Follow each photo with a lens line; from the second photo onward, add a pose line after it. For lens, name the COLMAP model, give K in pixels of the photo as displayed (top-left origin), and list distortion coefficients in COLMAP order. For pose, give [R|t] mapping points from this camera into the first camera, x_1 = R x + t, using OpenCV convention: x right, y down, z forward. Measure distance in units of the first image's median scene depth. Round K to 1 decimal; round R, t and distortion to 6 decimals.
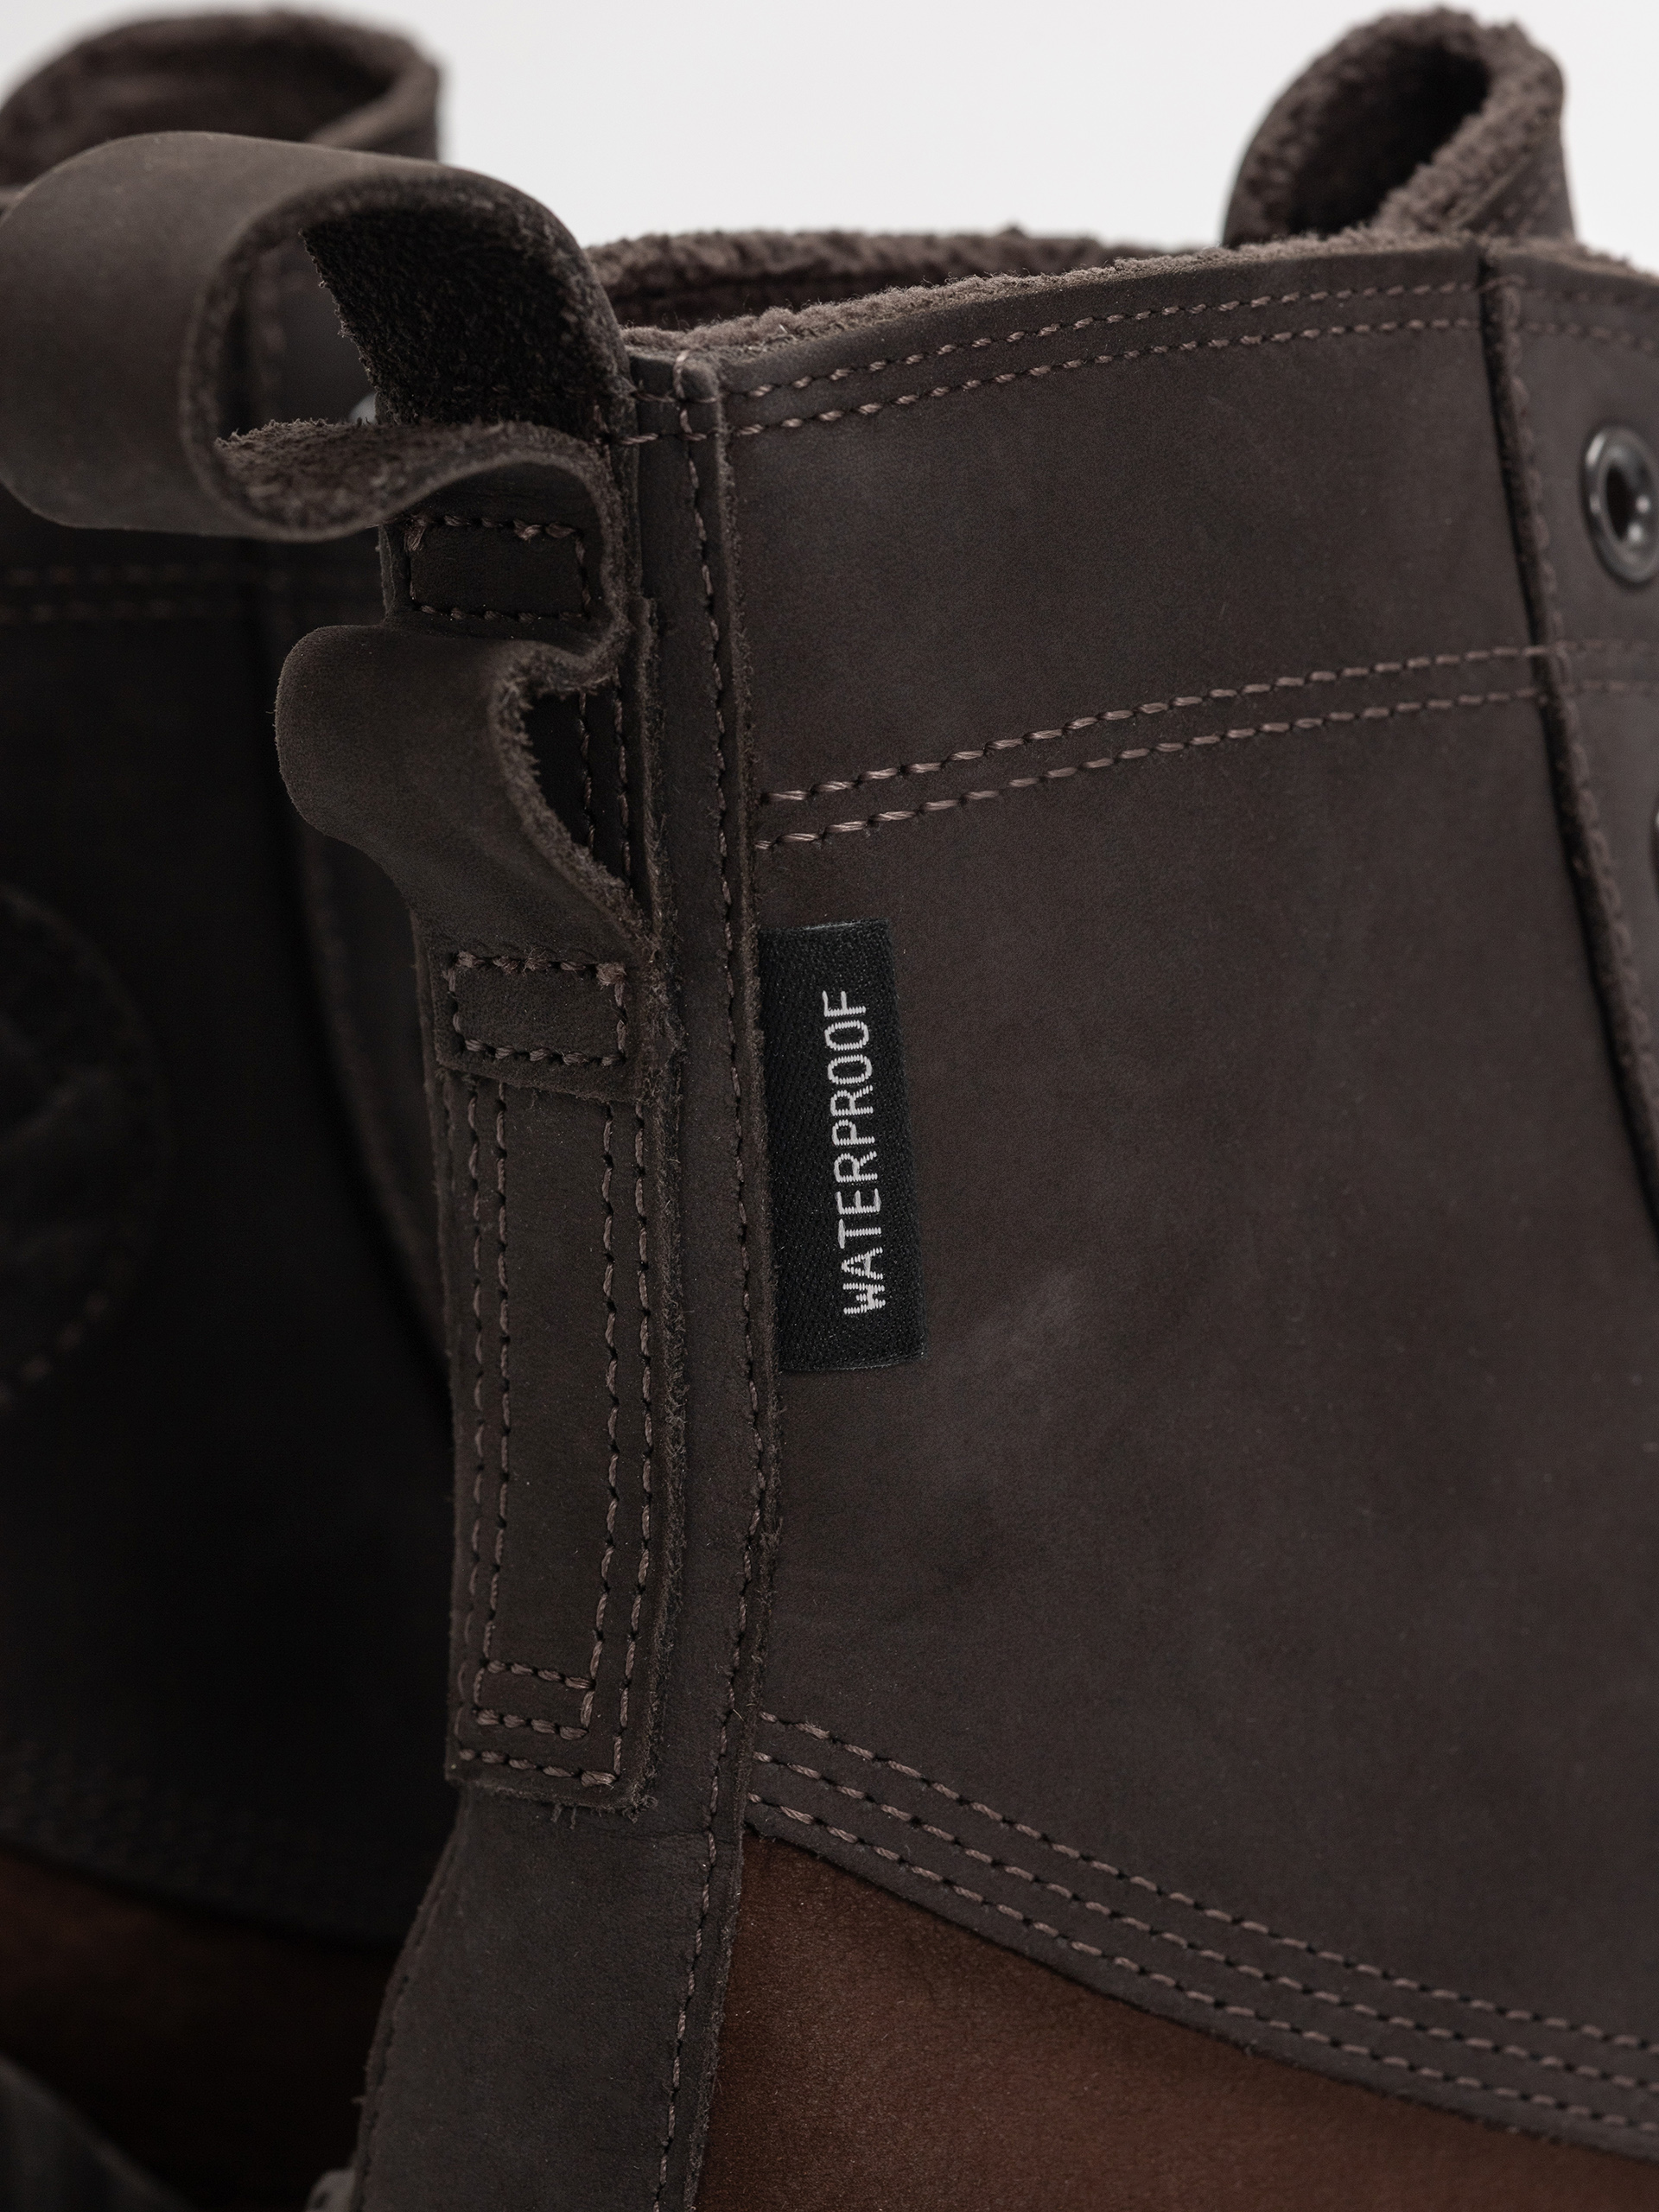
lens RADIAL K [[6323.7, 0, 829.5], [0, 6323.7, 1106.0], [0, 0, 1]] dist [0.179237, 0.191197]
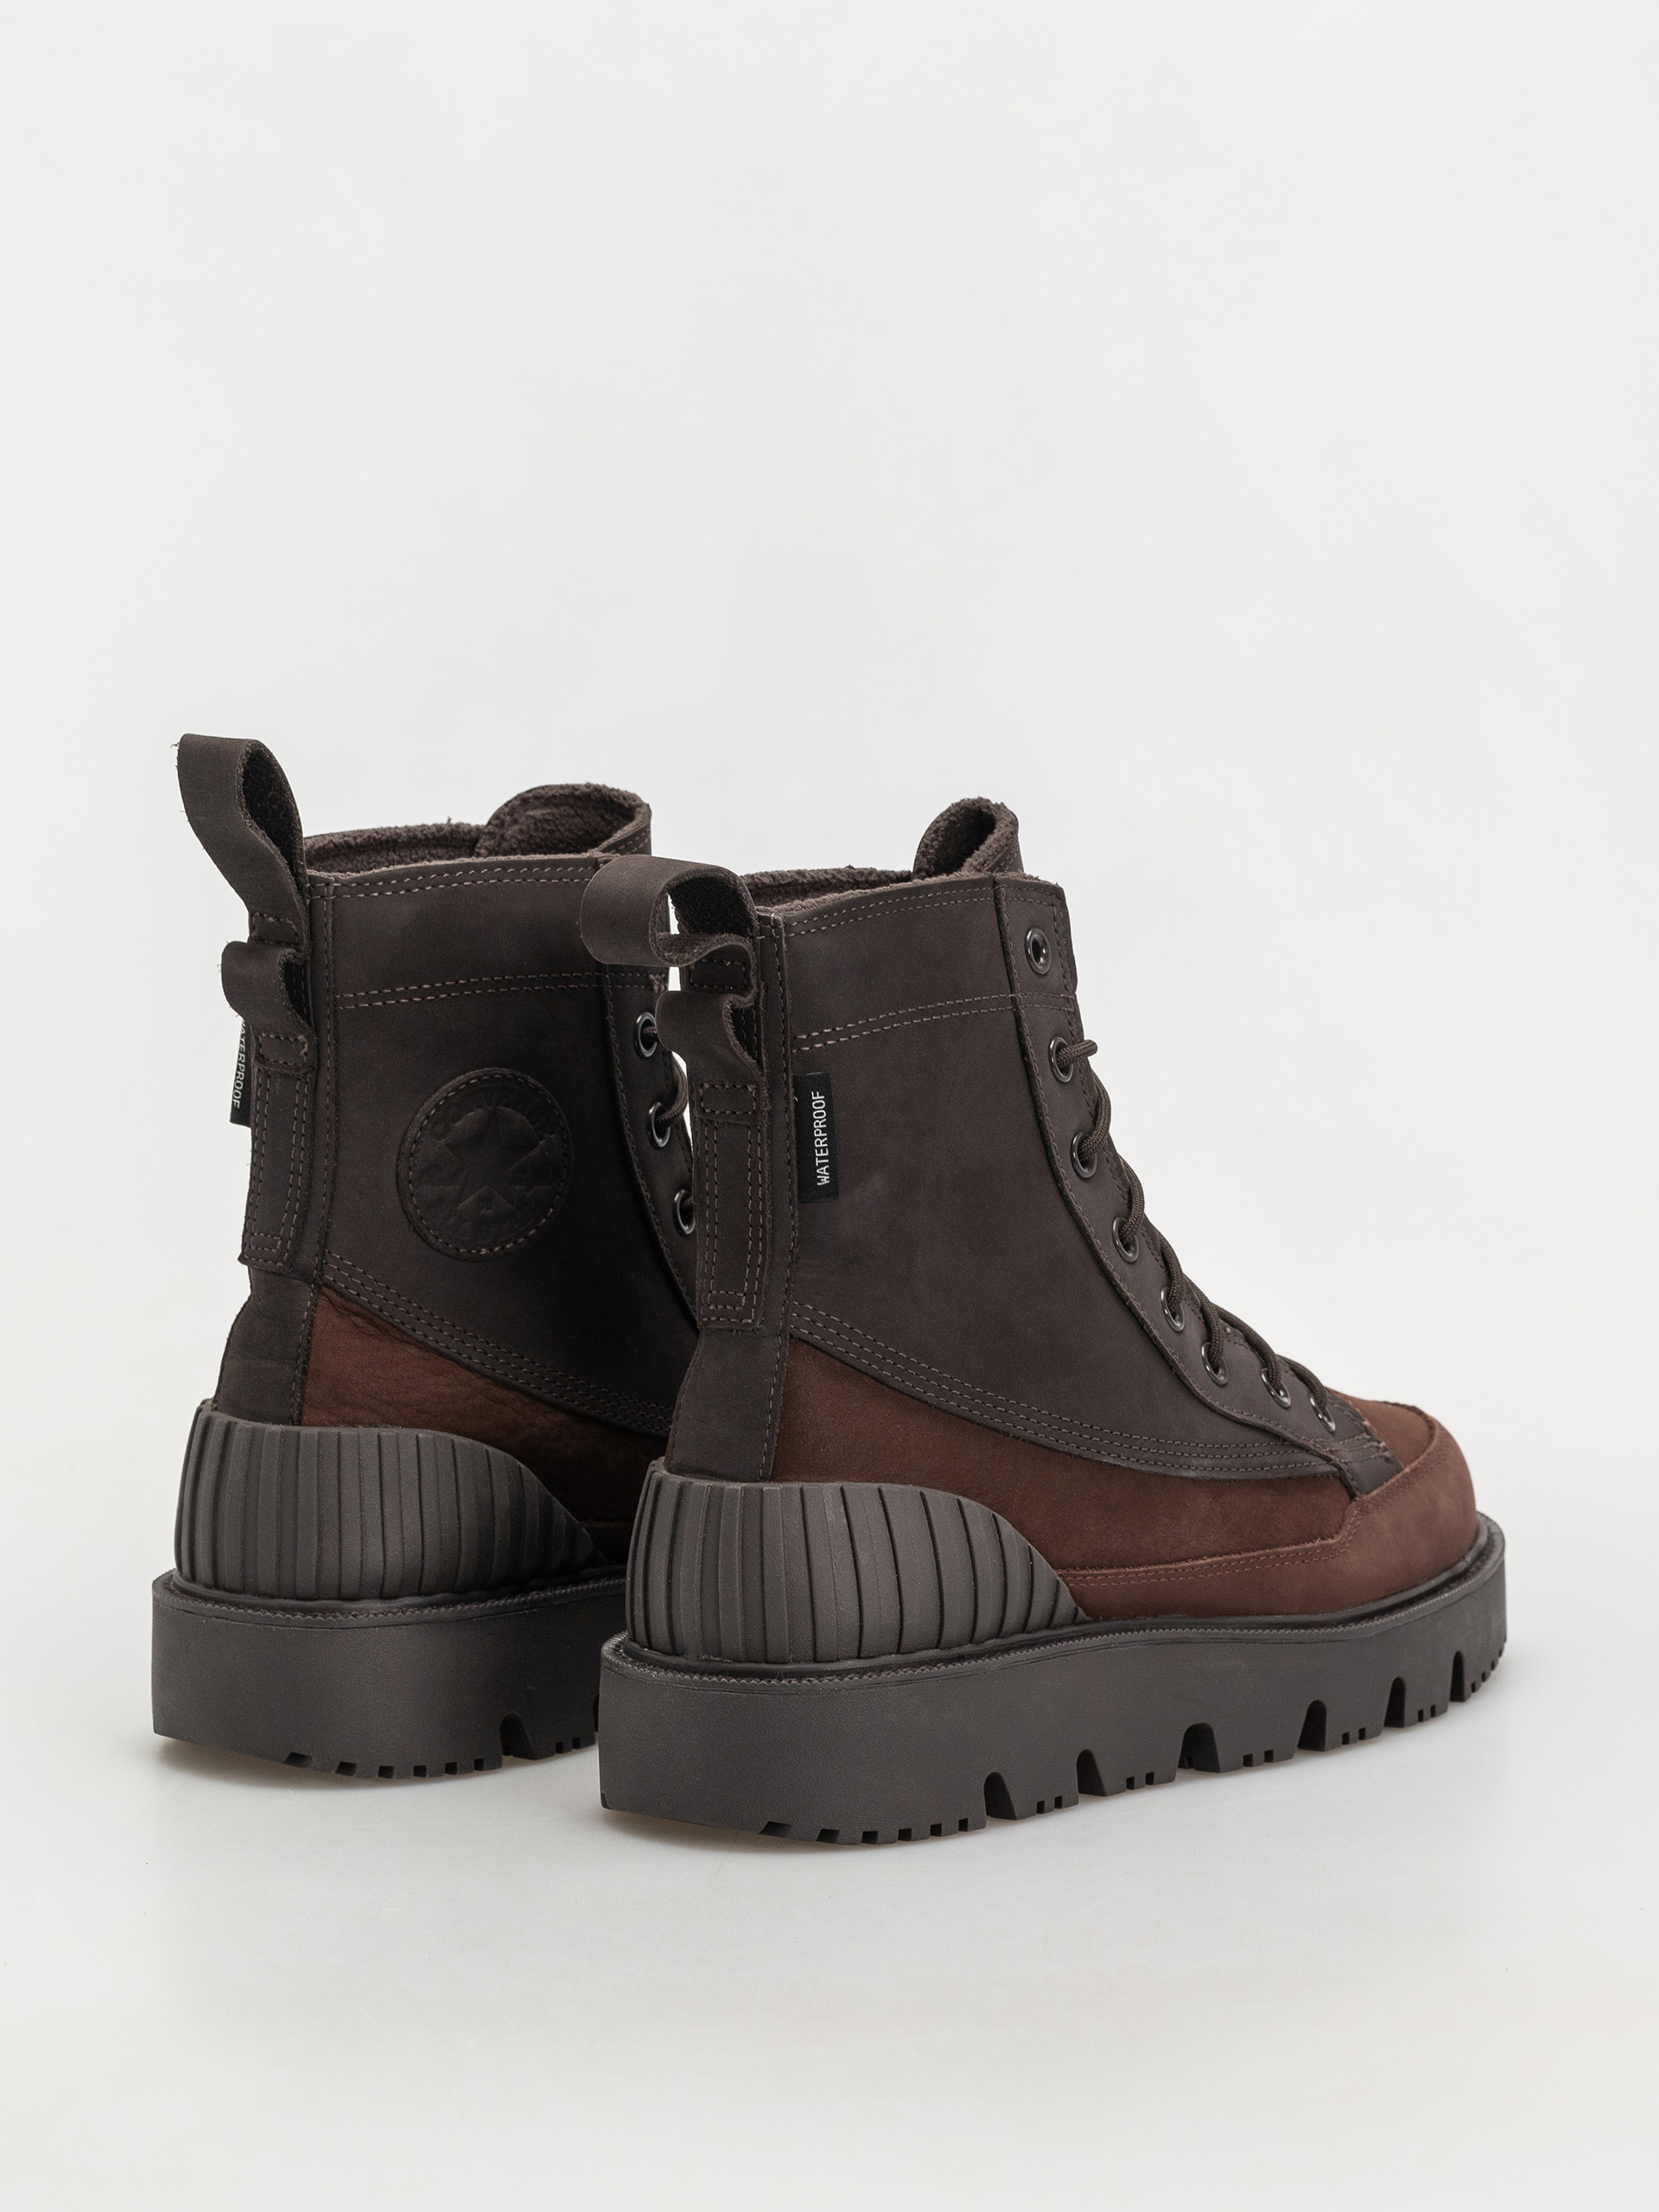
lens RADIAL K [[6323.7, 0, 829.5], [0, 6323.7, 1106.0], [0, 0, 1]] dist [0.179237, 0.191197]
pose [[0.997273, -0.008769, 0.073282, -0.244858], [0.012983, 0.998277, -0.057219, 0.187811], [-0.072654, 0.058014, 0.995668, -2.463616]]
